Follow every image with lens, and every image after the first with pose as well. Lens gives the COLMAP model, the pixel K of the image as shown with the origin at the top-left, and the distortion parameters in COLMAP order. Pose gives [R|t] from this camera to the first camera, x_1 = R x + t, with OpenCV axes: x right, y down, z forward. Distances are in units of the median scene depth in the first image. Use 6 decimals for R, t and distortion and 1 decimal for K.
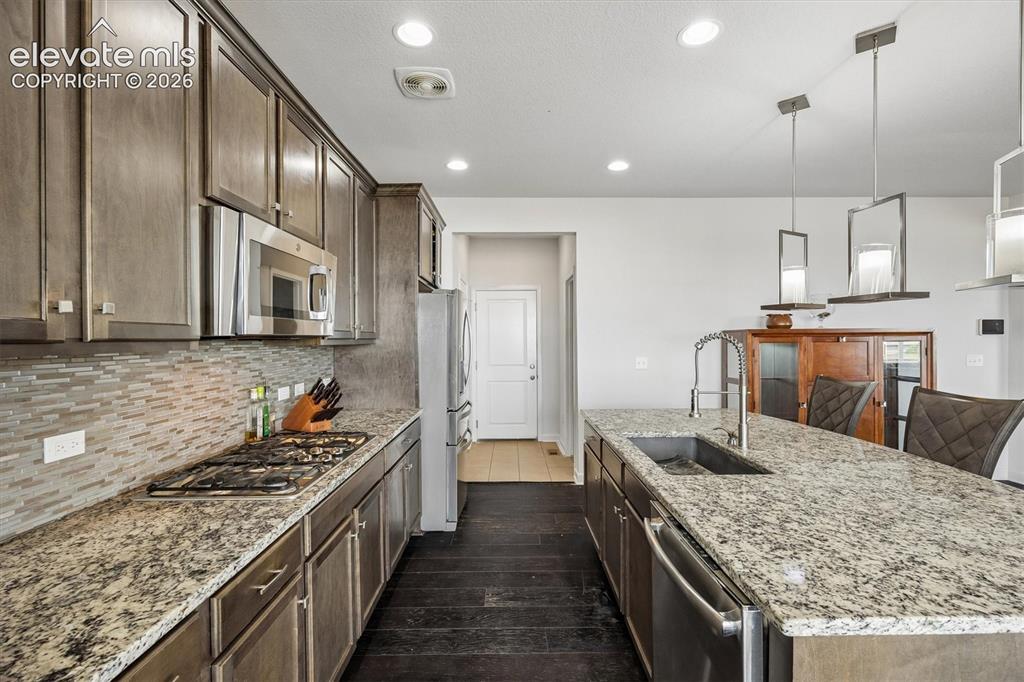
lens RADIAL K [[455.8, 0, 515.0], [0, 455.8, 343.4], [0, 0, 1]] dist [-0.000752, 0.000237]
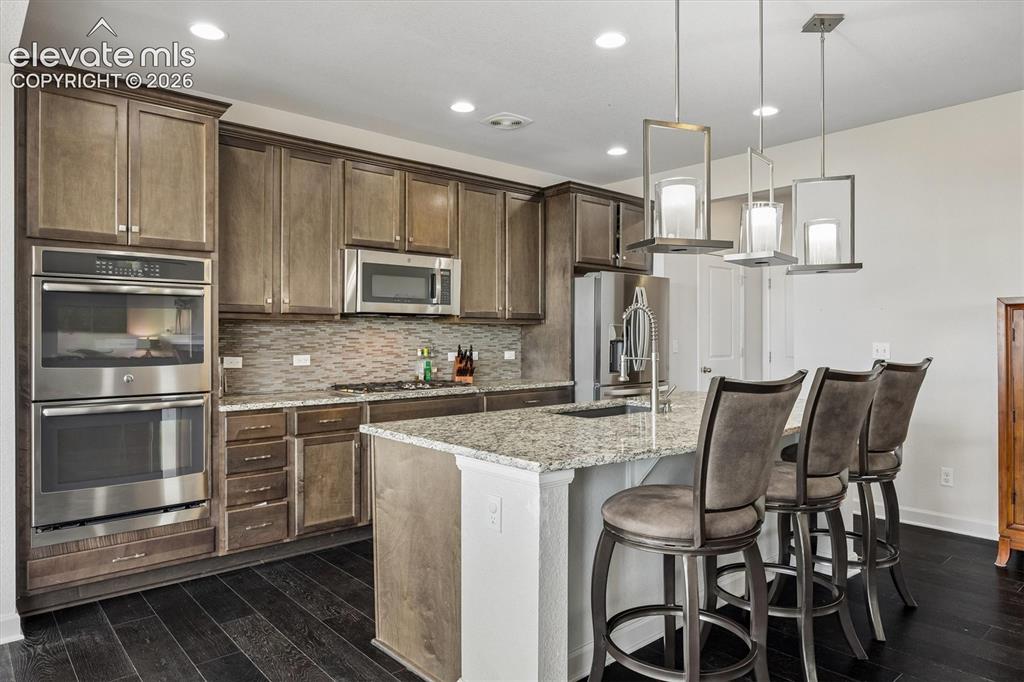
lens RADIAL K [[638.0, 0, 510.2], [0, 638.0, 335.2], [0, 0, 1]] dist [-0.003292, -0.000103]
pose [[0.652278, 0.003072, -0.757974, 1.534430], [-0.010952, 0.999926, -0.005372, 0.070580], [0.757901, 0.011805, 0.652263, -0.232530]]
